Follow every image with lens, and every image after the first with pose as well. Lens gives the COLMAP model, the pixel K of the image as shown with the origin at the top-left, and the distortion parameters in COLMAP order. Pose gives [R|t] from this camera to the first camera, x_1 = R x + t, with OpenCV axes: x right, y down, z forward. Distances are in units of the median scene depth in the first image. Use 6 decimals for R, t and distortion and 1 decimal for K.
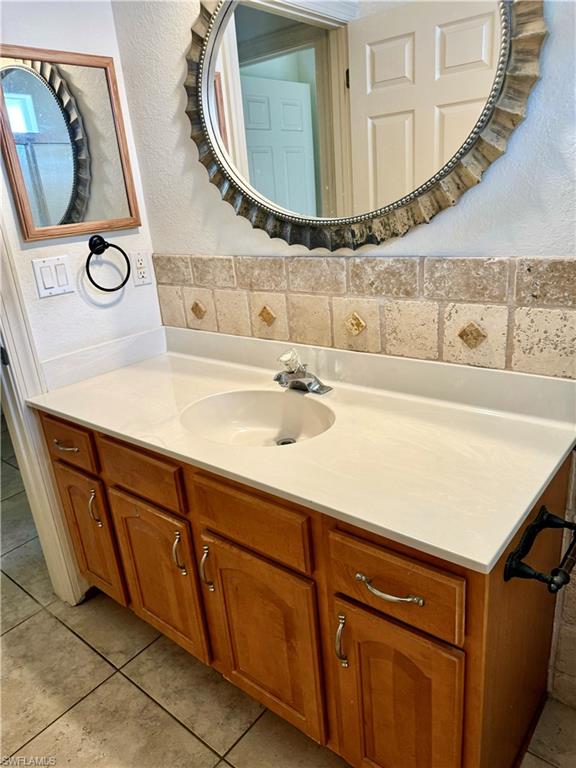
lens RADIAL K [[541.7, 0, 286.4], [0, 541.7, 389.5], [0, 0, 1]] dist [0.054415, -0.061803]
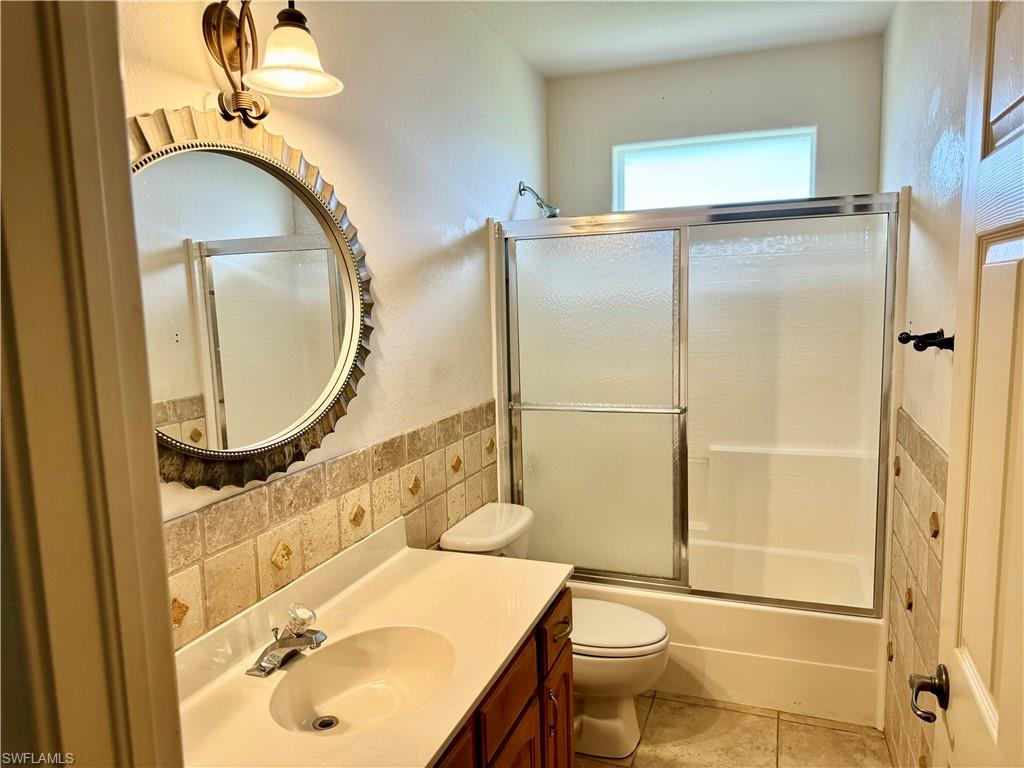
lens RADIAL K [[722.3, 0, 511.0], [0, 722.3, 384.0], [0, 0, 1]] dist [0.054415, -0.061803]
pose [[-0.319422, -0.030182, 0.947132, -1.167145], [0.363810, 0.918991, 0.151982, -0.449415], [-0.874992, 0.393123, -0.282565, 0.978698]]
